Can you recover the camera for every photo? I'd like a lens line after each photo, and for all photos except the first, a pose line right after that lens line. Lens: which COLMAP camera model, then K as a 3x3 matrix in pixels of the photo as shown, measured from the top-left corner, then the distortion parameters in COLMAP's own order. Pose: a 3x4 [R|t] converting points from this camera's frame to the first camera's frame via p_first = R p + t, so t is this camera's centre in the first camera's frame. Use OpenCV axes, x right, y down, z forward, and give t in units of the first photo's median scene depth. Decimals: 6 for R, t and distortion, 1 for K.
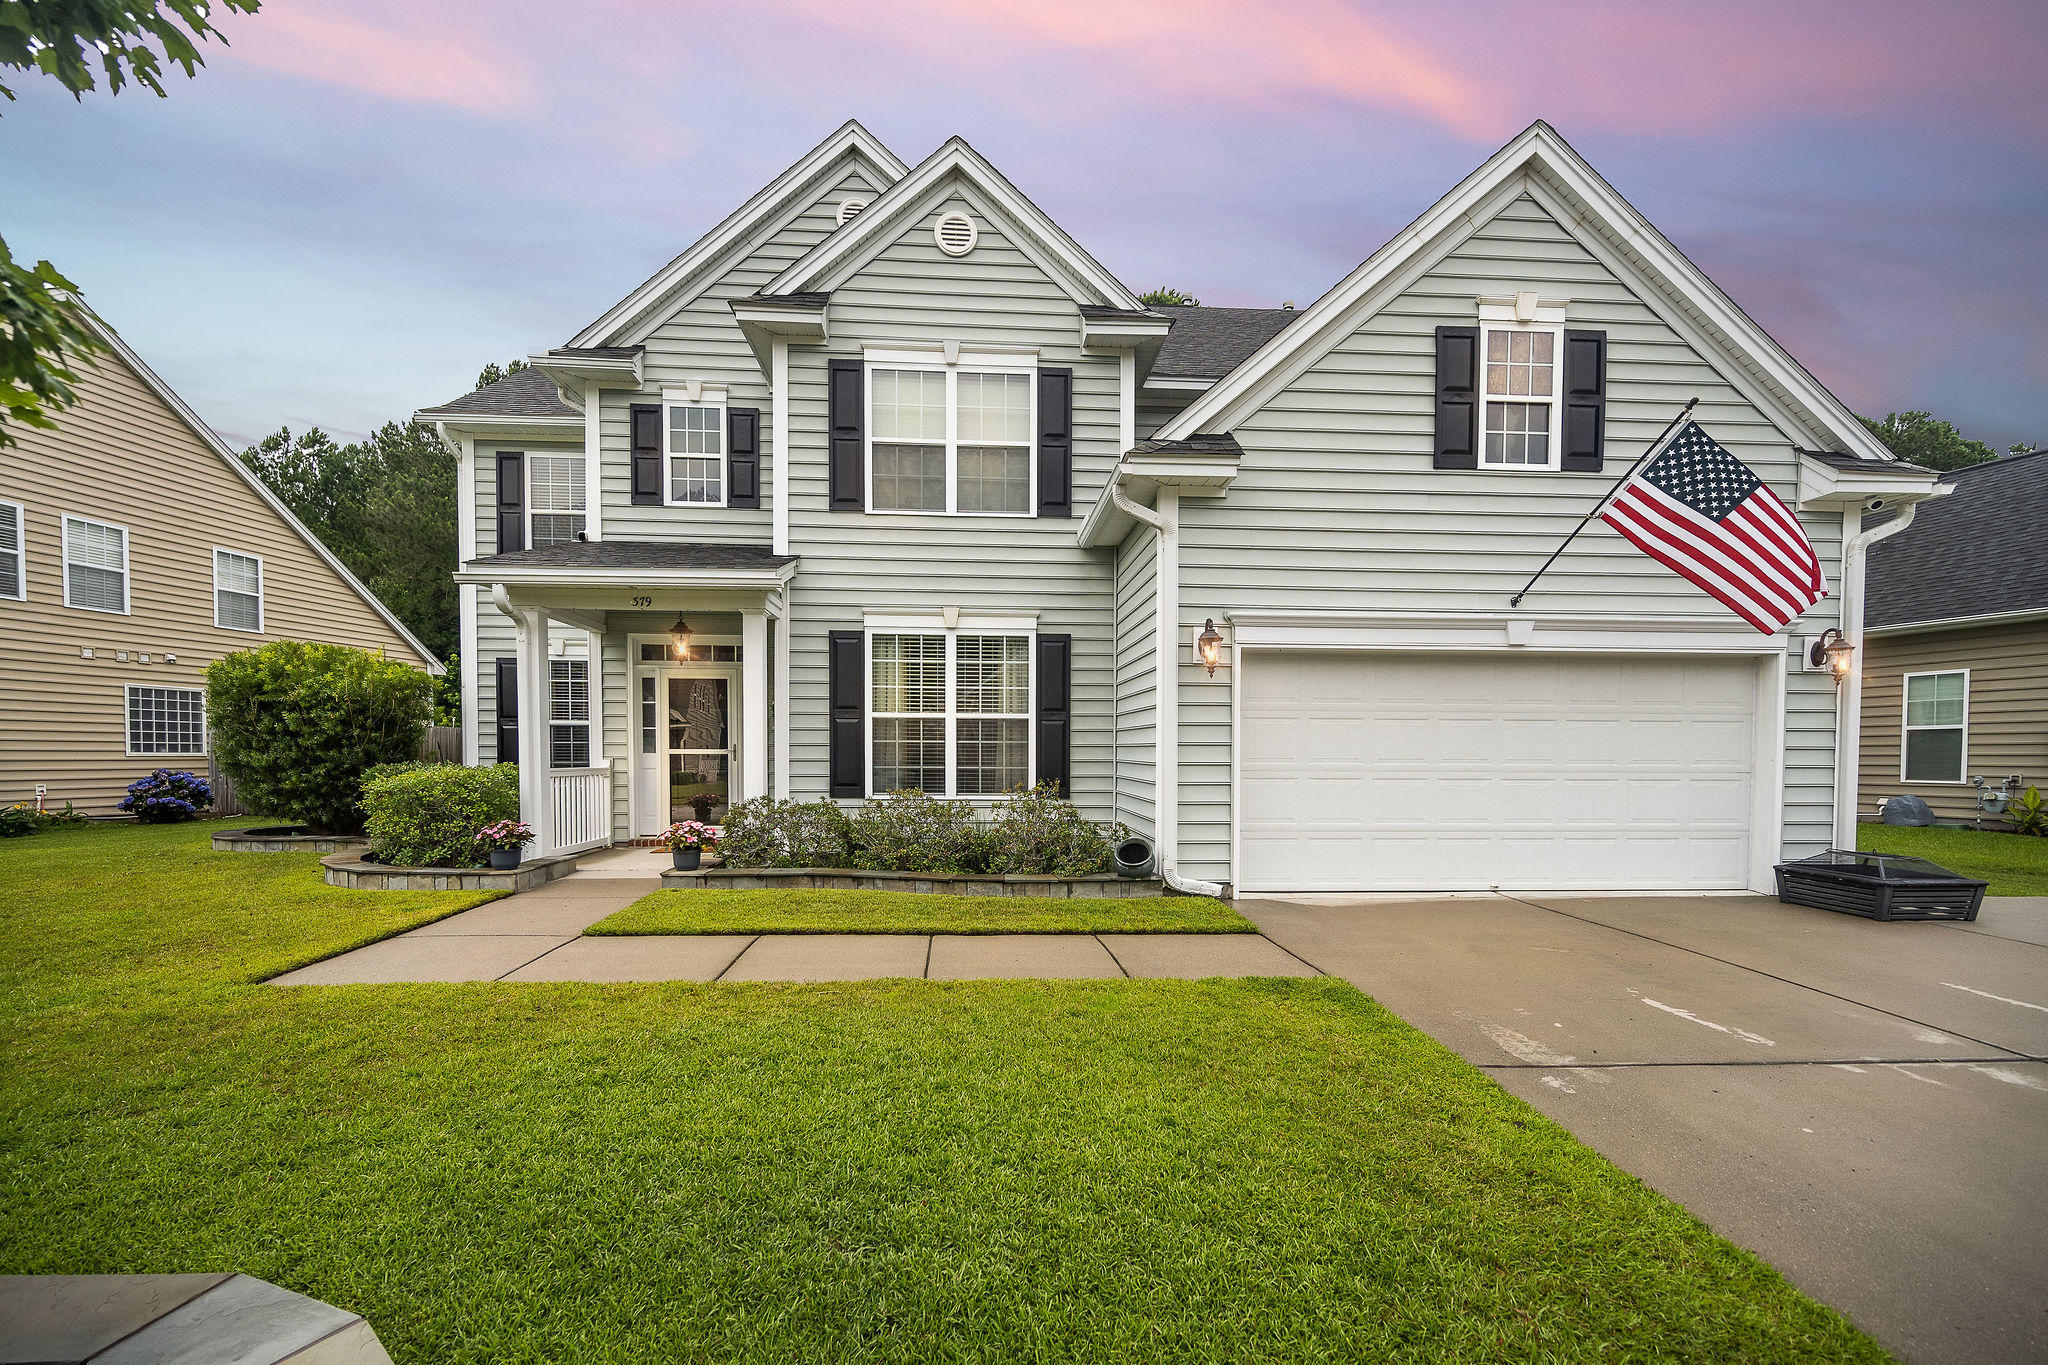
lens RADIAL K [[826.0, 0, 1002.0], [0, 826.0, 774.2], [0, 0, 1]] dist [0.001768, 0.000005]
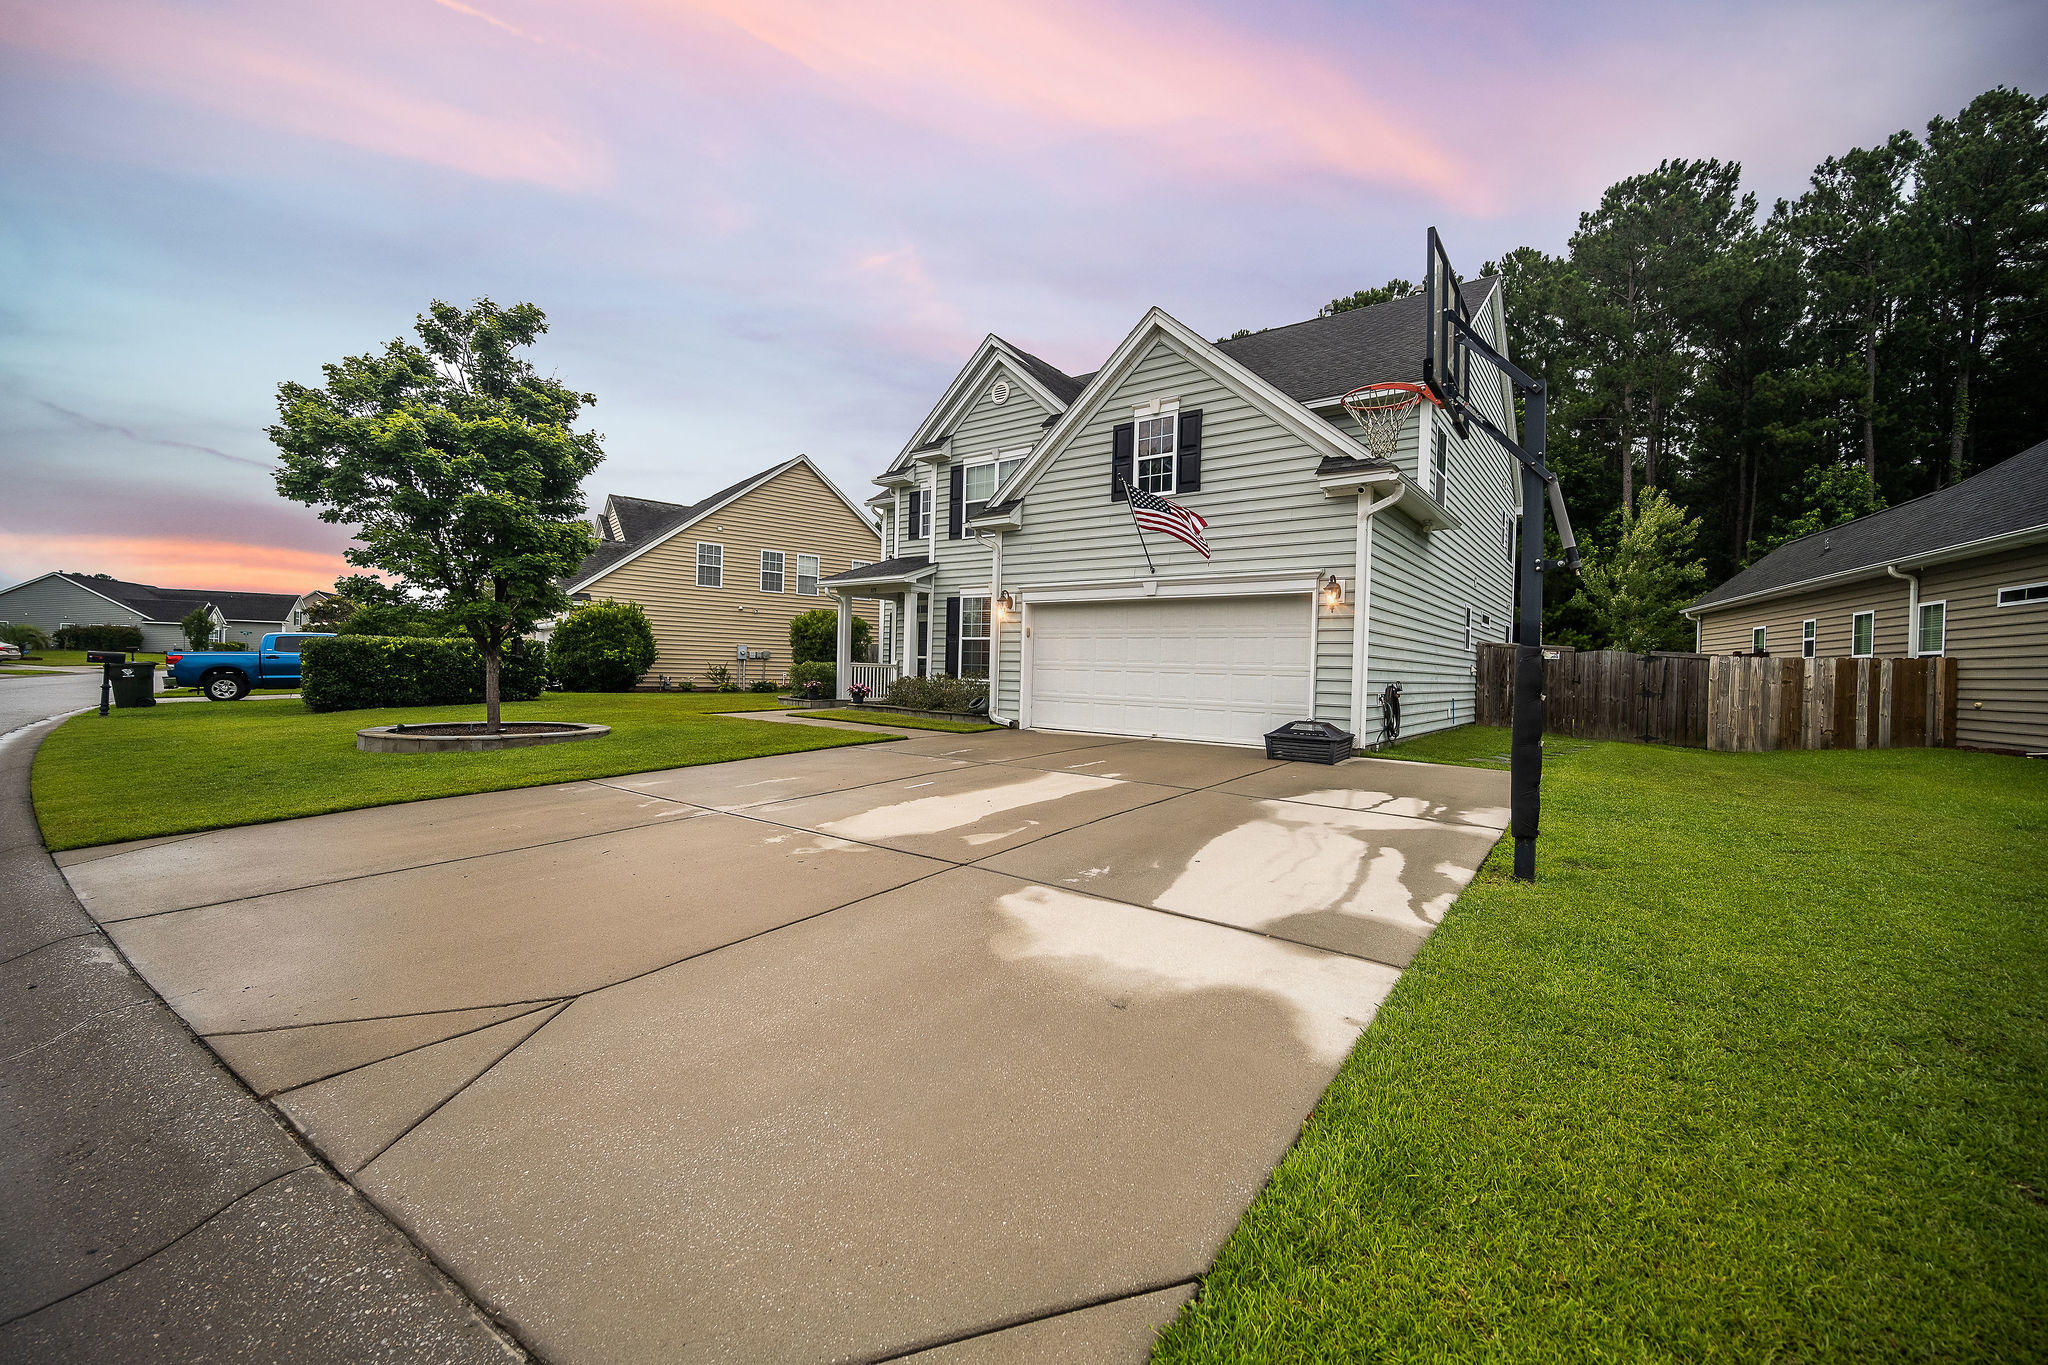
lens RADIAL K [[831.8, 0, 1013.3], [0, 831.8, 680.9], [0, 0, 1]] dist [-0.001922, -0.000236]
pose [[0.738019, 0.026764, -0.674249, 1.292102], [-0.048292, 0.998746, -0.013215, 0.050371], [0.673050, 0.042313, 0.738386, -0.397782]]
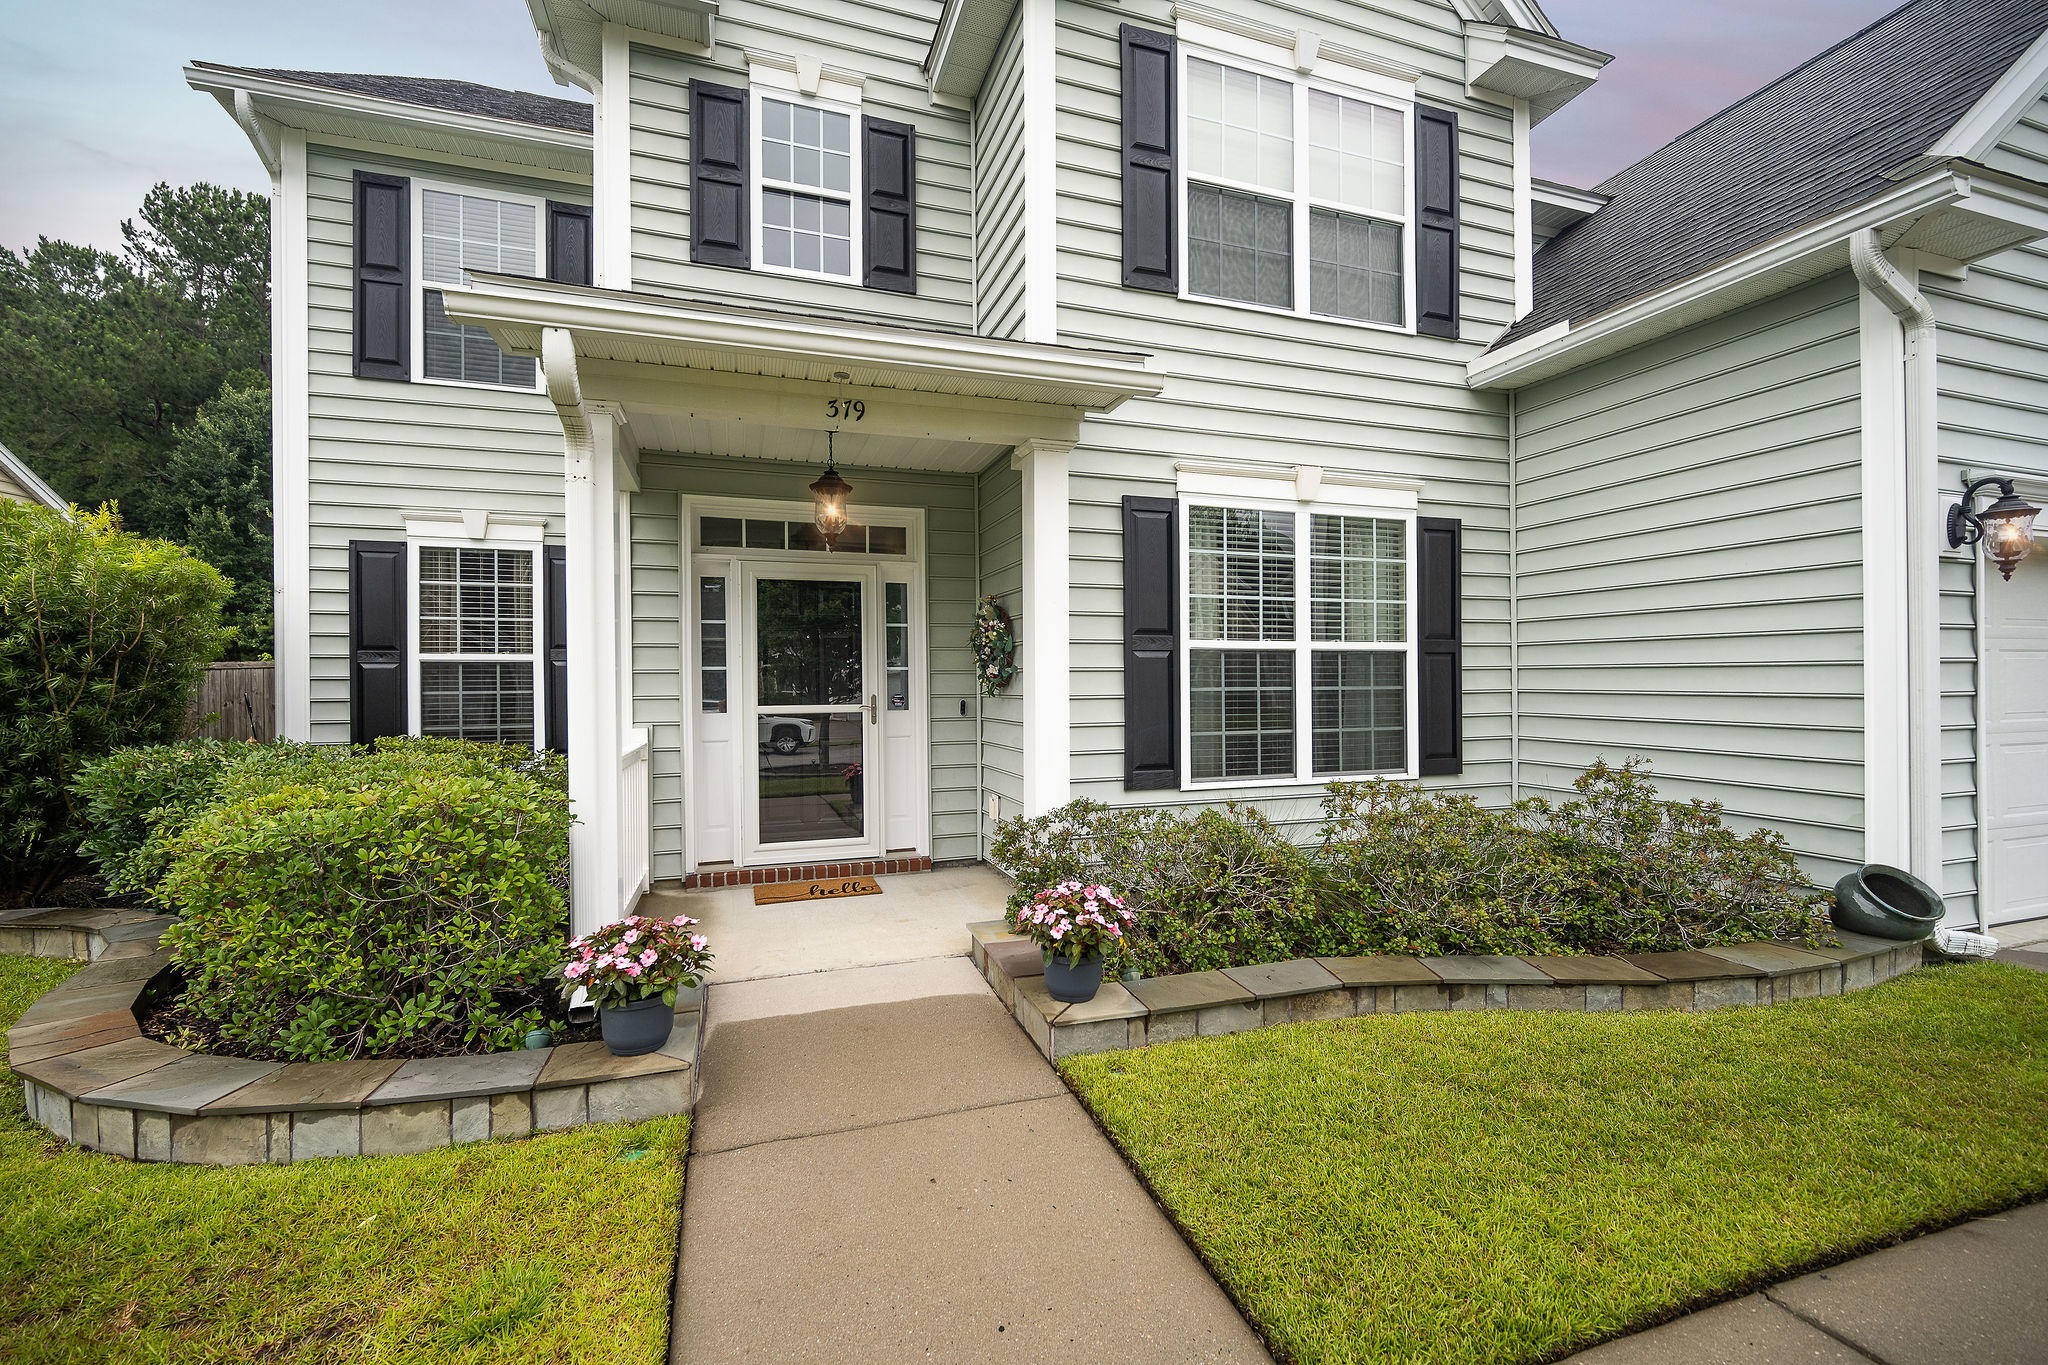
lens RADIAL K [[831.8, 0, 1013.3], [0, 831.8, 680.9], [0, 0, 1]] dist [-0.001922, -0.000236]
pose [[0.967560, -0.010973, 0.252404, -0.423995], [0.017639, 0.999552, -0.024165, -0.034054], [-0.252025, 0.027833, 0.967320, 0.465188]]
